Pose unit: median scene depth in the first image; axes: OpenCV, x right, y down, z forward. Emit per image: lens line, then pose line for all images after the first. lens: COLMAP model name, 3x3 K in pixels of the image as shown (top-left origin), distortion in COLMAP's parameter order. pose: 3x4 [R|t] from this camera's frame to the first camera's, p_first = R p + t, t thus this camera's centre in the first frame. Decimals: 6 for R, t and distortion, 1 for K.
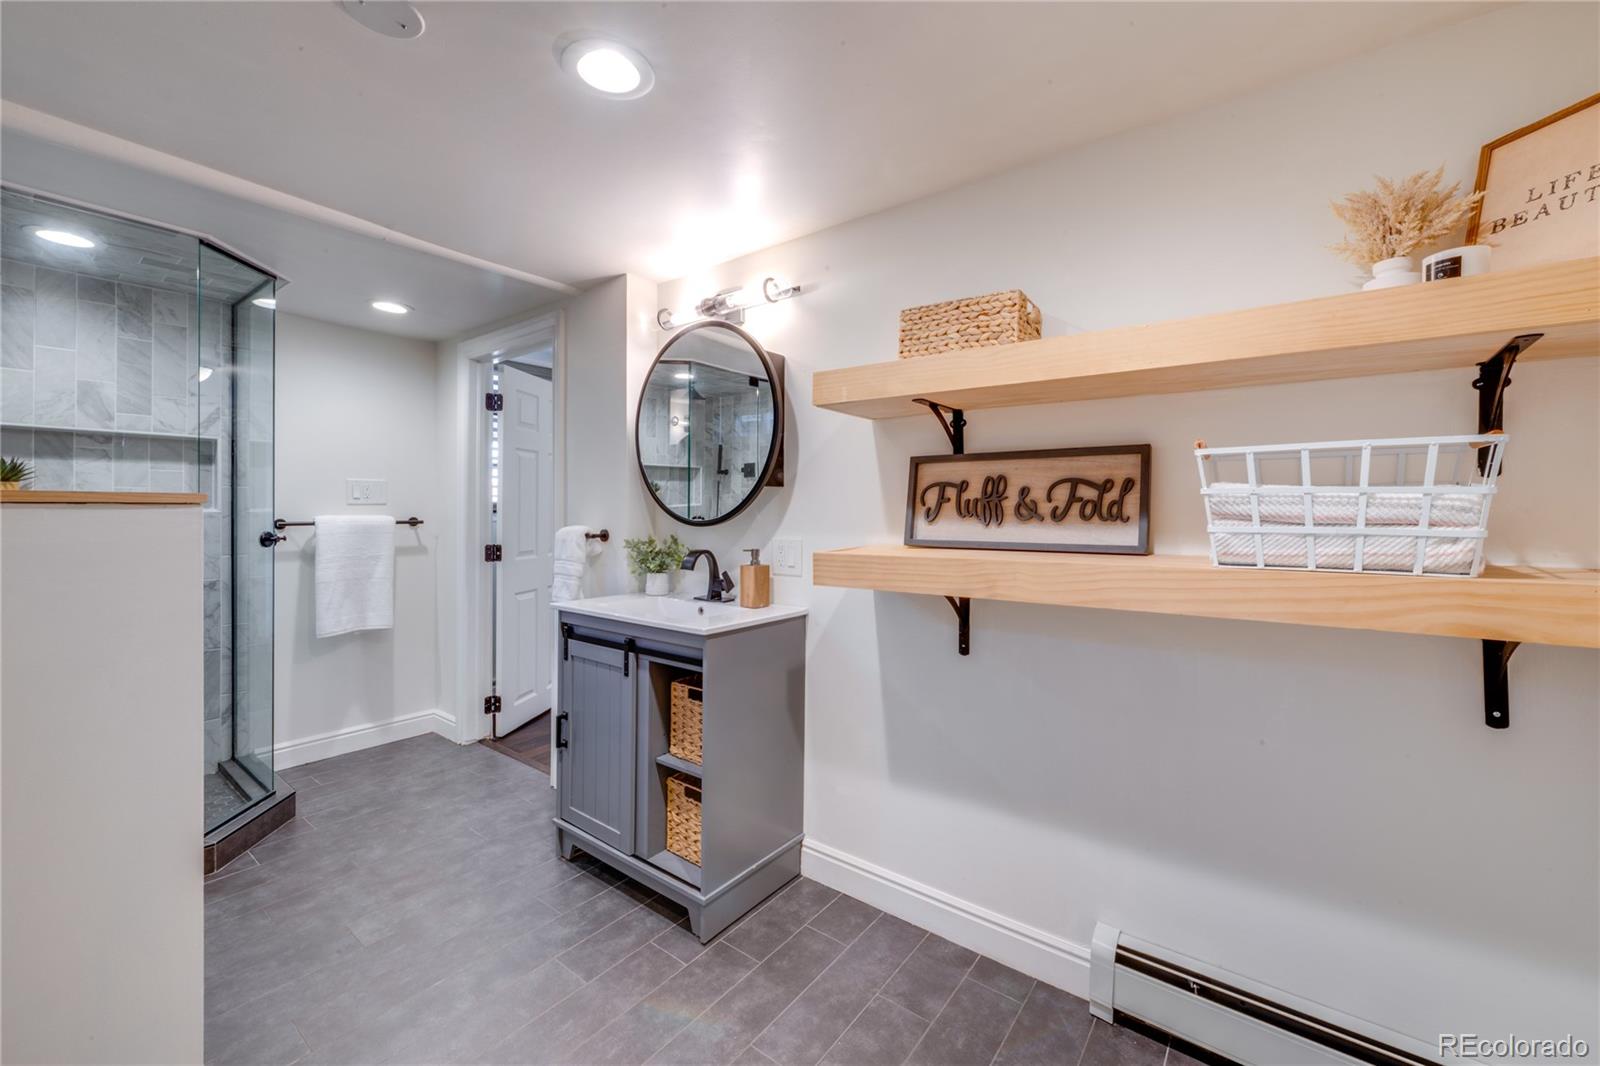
lens RADIAL K [[628.7, 0, 818.6], [0, 628.7, 537.4], [0, 0, 1]] dist [-0.001740, -0.000146]
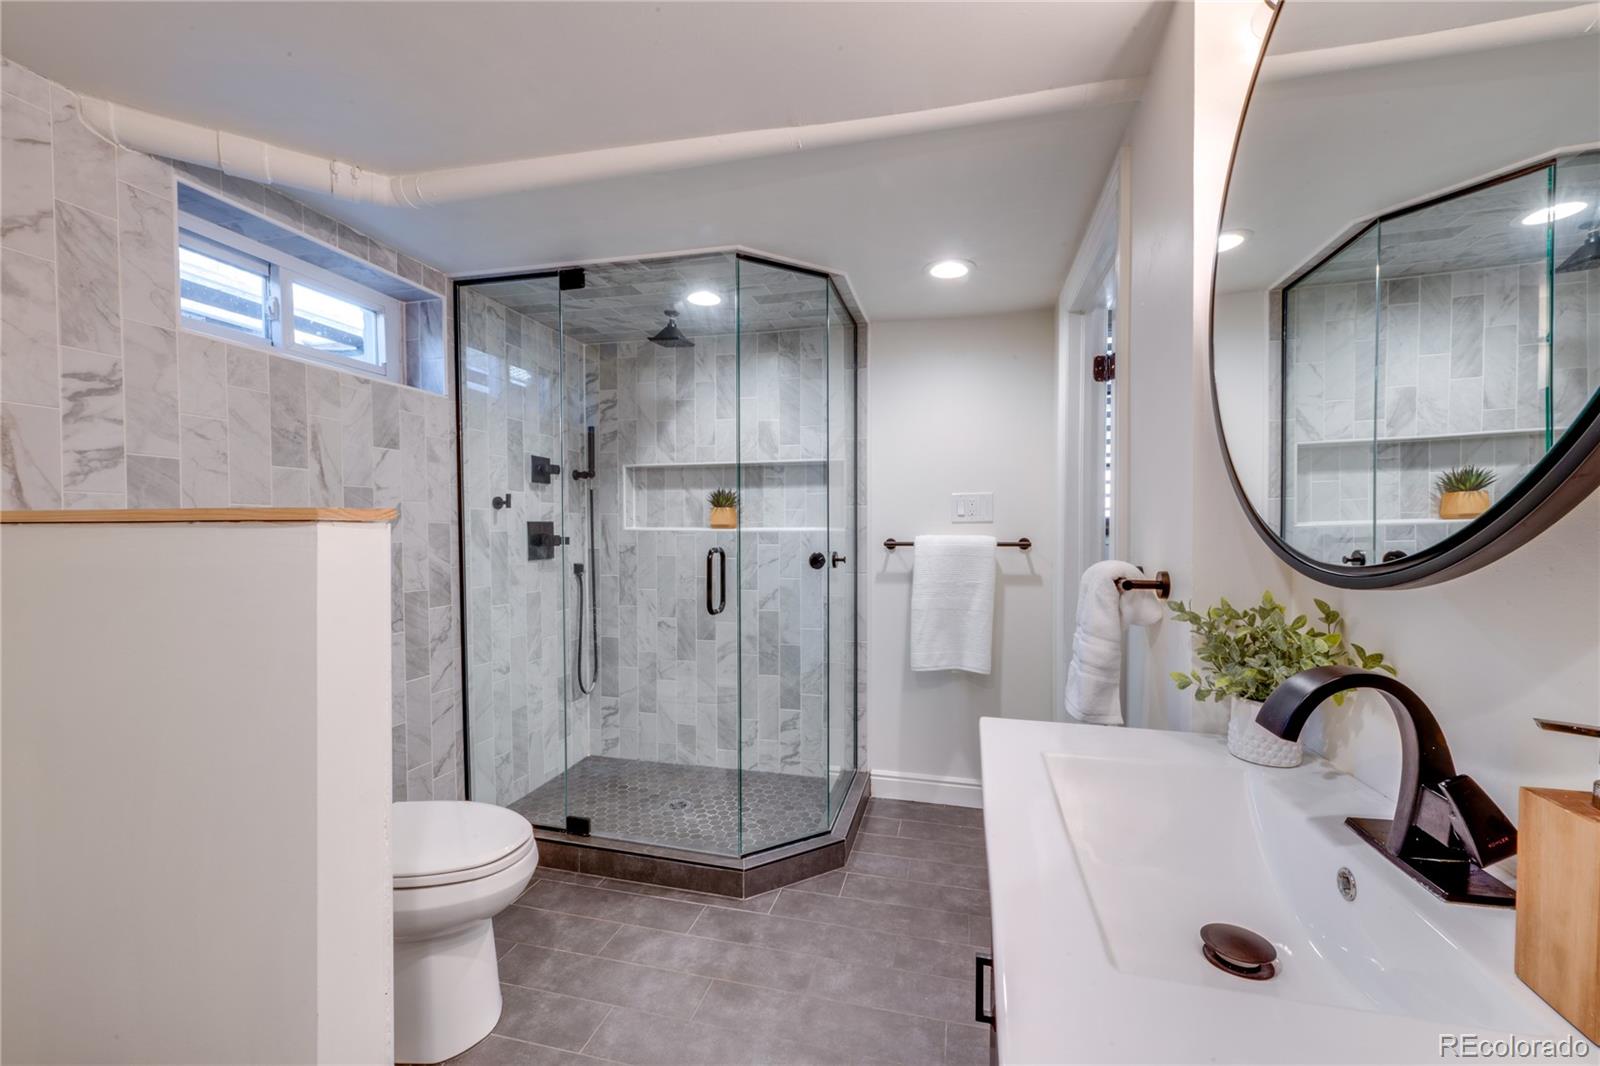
lens RADIAL K [[628.7, 0, 818.6], [0, 628.7, 537.4], [0, 0, 1]] dist [-0.001740, -0.000146]
pose [[0.384831, 0.012365, -0.922904, -0.016947], [-0.040743, 0.999163, -0.003602, -0.025114], [0.922087, 0.038988, 0.385013, 0.581479]]
